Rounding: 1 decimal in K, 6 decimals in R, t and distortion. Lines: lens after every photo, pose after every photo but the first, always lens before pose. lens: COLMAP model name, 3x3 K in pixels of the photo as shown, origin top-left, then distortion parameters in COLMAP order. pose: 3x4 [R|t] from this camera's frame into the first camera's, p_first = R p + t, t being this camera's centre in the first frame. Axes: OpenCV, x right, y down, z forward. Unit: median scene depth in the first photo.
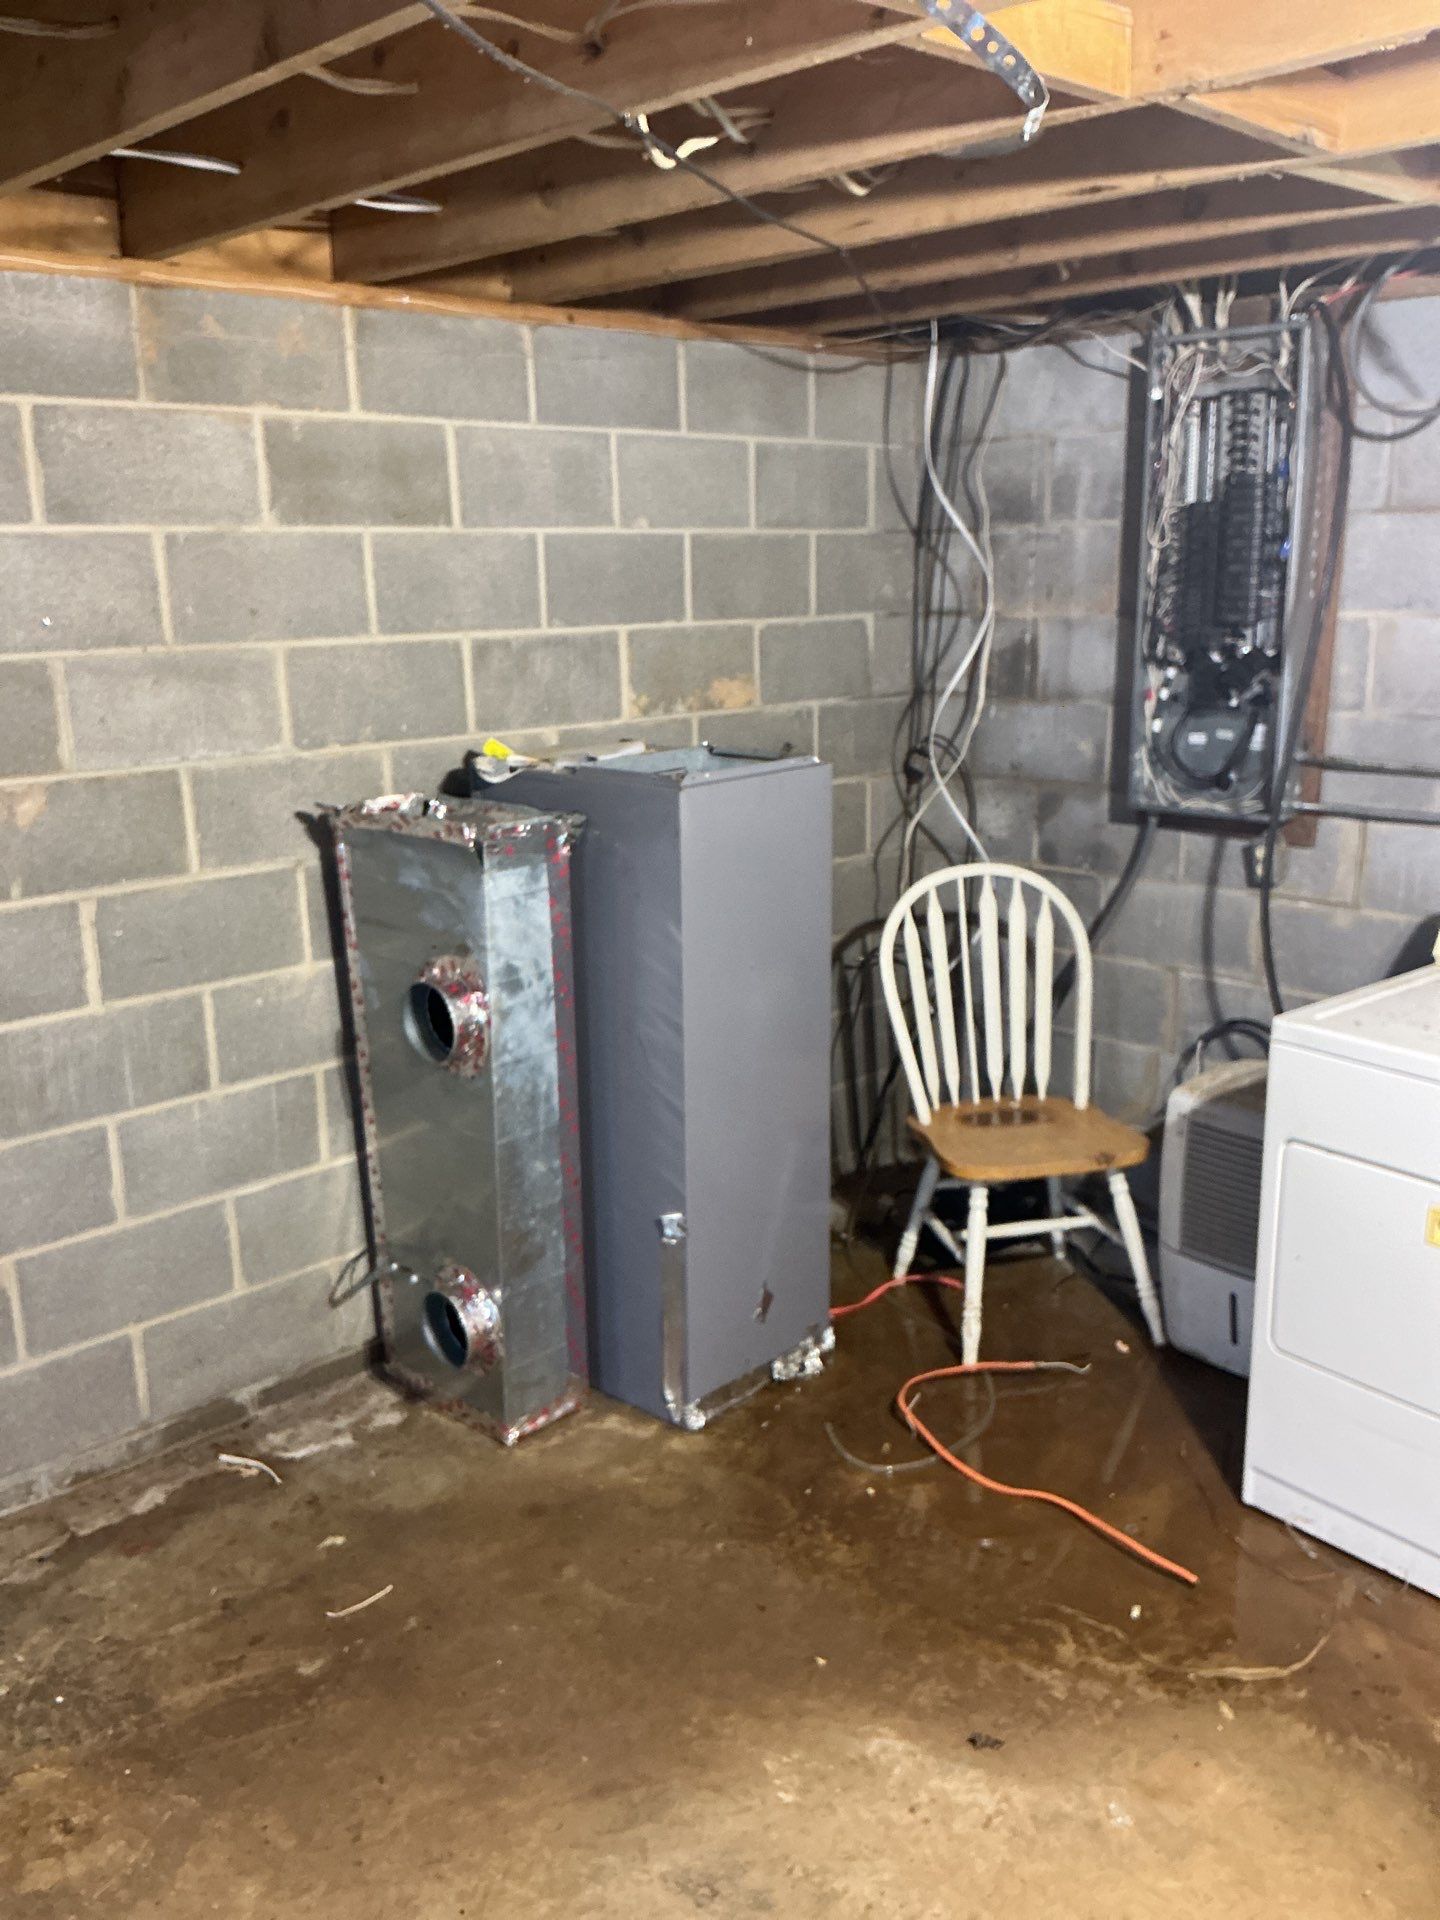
lens RADIAL K [[1605.0, 0, 720.0], [0, 1605.0, 960.0], [0, 0, 1]] dist [0.139457, -0.314861]
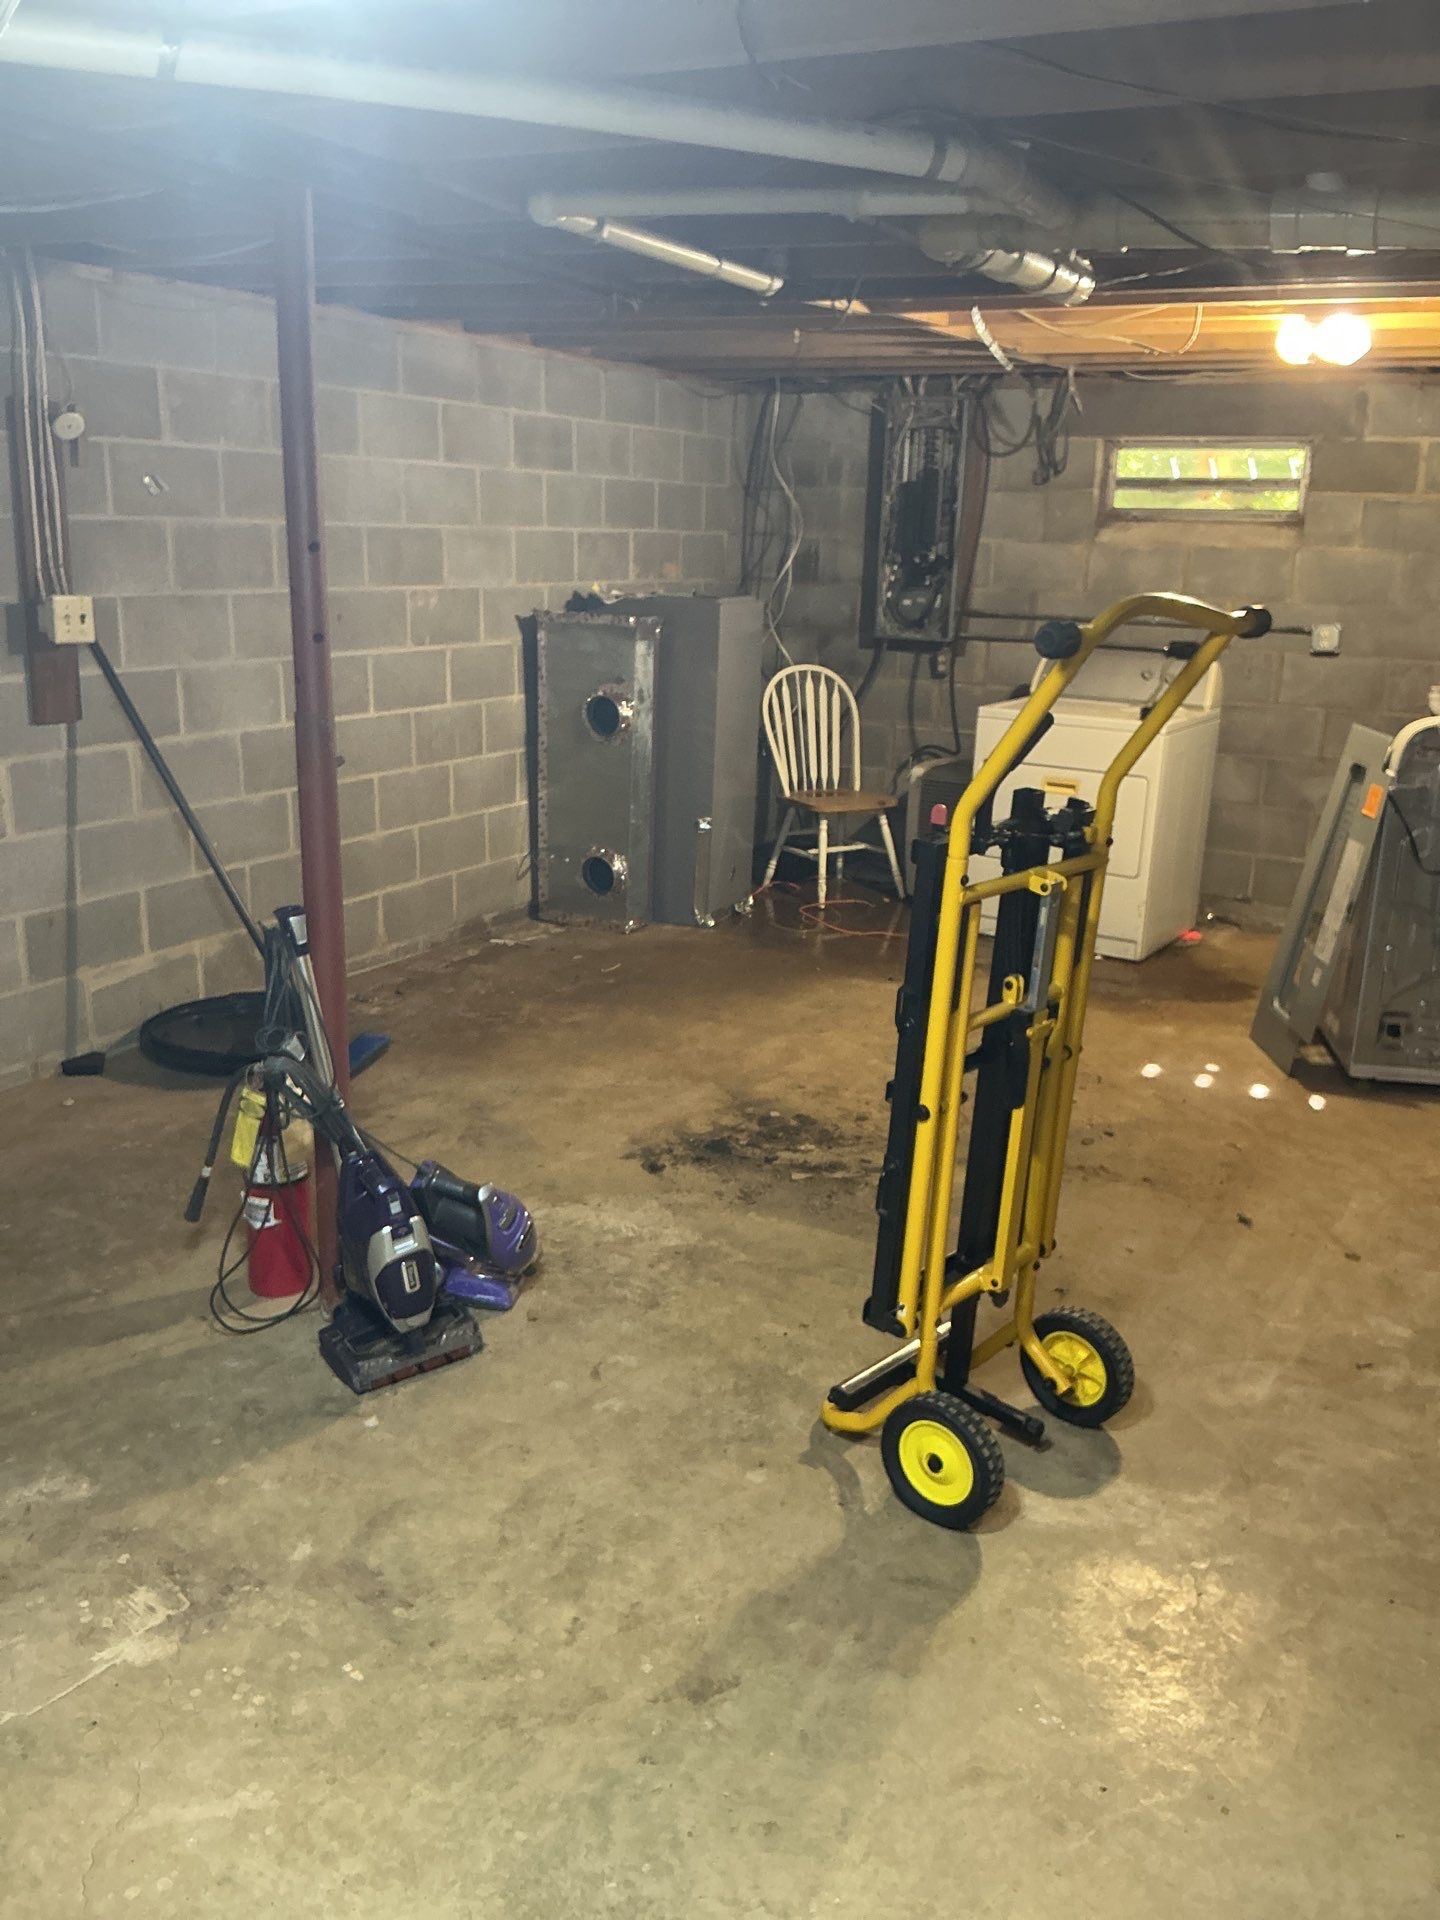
lens RADIAL K [[1605.0, 0, 720.0], [0, 1605.0, 960.0], [0, 0, 1]] dist [0.139457, -0.314861]
pose [[0.949881, -0.036117, 0.310517, -0.605201], [0.028053, 0.999144, 0.030398, 0.256365], [-0.311349, -0.020164, 0.950082, -0.891735]]
